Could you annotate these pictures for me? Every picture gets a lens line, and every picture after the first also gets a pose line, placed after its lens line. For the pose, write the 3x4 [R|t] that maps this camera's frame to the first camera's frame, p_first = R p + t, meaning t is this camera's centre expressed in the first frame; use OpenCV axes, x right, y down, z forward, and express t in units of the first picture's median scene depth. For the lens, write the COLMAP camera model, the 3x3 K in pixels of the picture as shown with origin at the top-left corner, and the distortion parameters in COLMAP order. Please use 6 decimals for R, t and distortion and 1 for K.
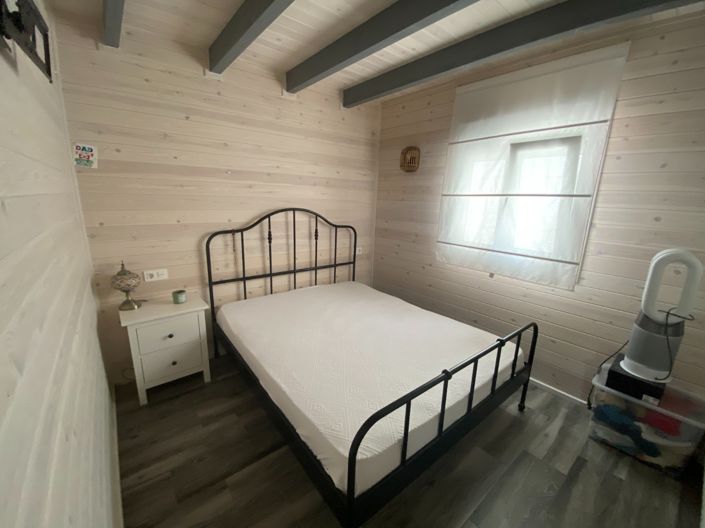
lens RADIAL K [[285.8, 0, 350.8], [0, 285.8, 265.2], [0, 0, 1]] dist [0.020192, -0.020165]
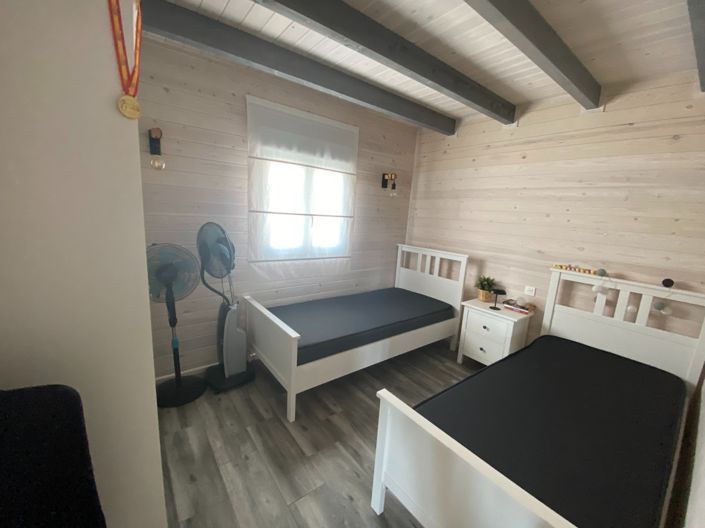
lens RADIAL K [[285.8, 0, 350.8], [0, 285.8, 265.2], [0, 0, 1]] dist [0.020192, -0.020165]
pose [[0.017699, -0.204917, 0.978619, -0.721221], [0.166440, 0.965720, 0.199206, -0.244349], [-0.985893, 0.159356, 0.051199, 0.775167]]
